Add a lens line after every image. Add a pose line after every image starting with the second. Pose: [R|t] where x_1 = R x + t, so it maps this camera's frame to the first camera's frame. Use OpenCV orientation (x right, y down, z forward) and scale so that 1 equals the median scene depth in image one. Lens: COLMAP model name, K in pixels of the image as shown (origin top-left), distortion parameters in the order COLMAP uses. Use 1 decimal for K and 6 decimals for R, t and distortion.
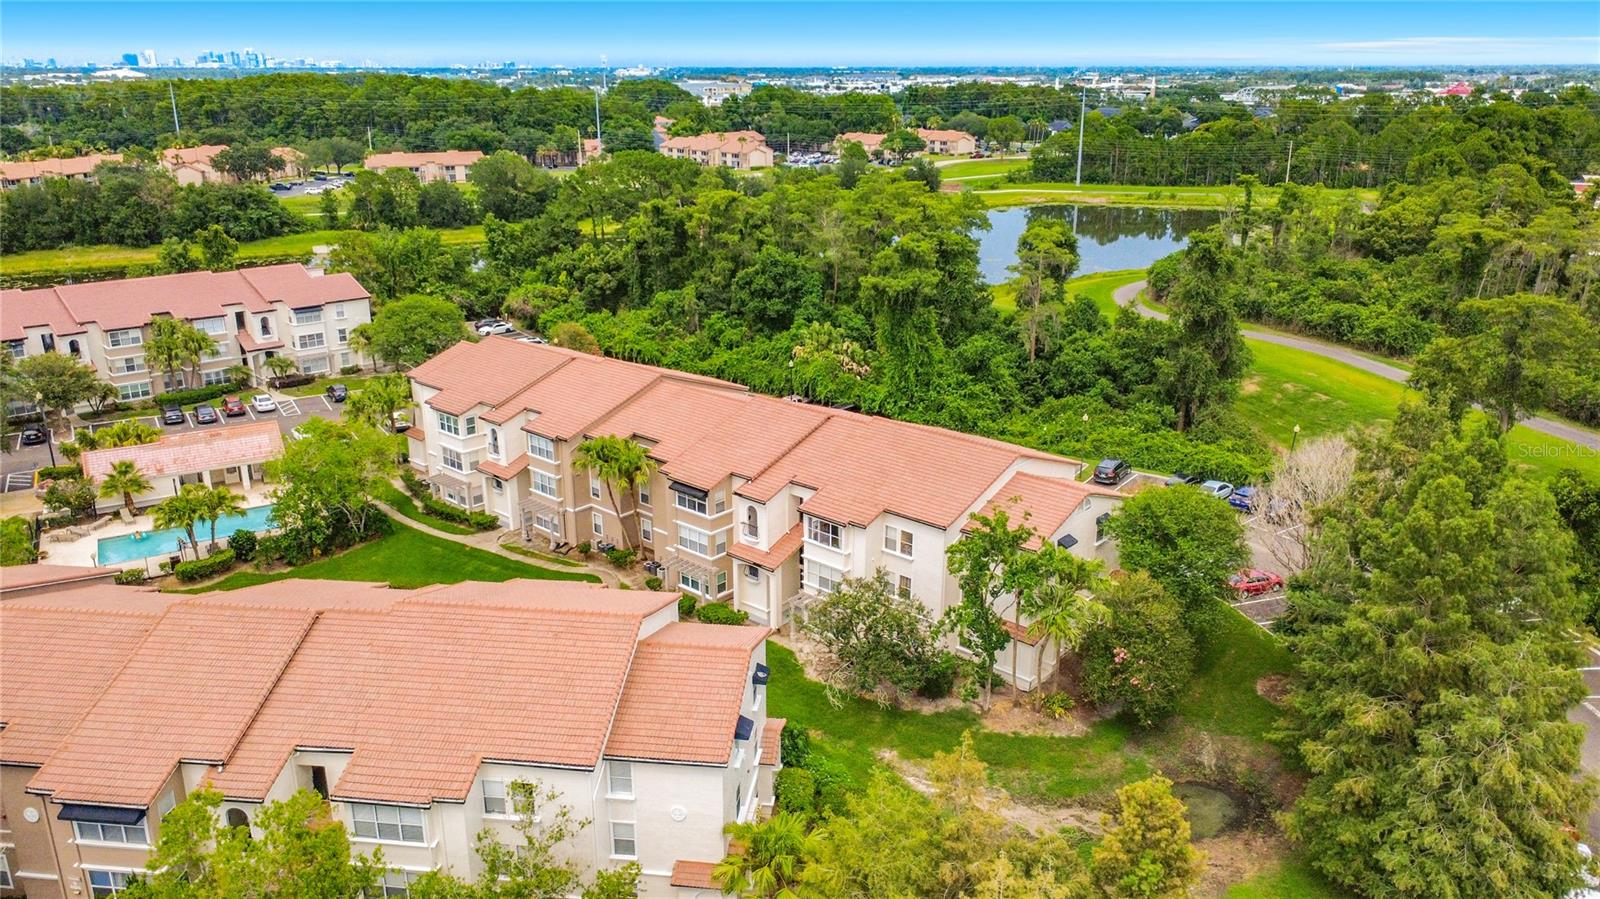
lens RADIAL K [[1182.6, 0, 786.8], [0, 1182.6, 452.1], [0, 0, 1]] dist [-0.018933, 0.015164]
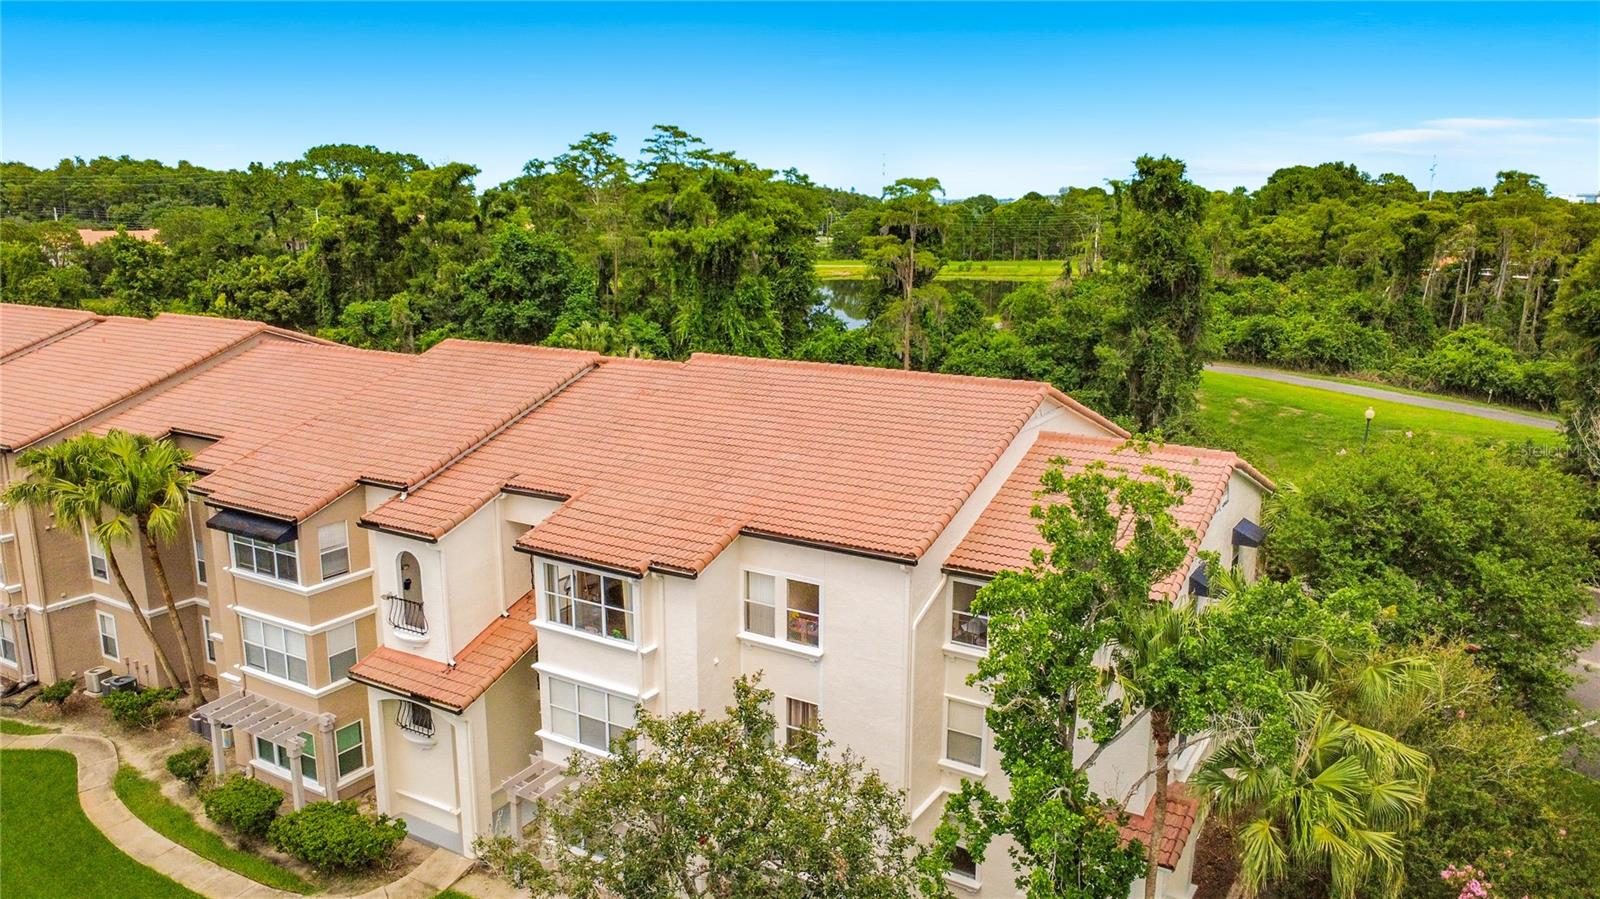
lens RADIAL K [[1182.6, 0, 784.2], [0, 1182.6, 460.7], [0, 0, 1]] dist [-0.018933, 0.015164]
pose [[0.984463, -0.039837, 0.171014, 0.025802], [0.056606, 0.993930, -0.094330, 0.052251], [-0.166218, 0.102545, 0.980743, 0.506539]]
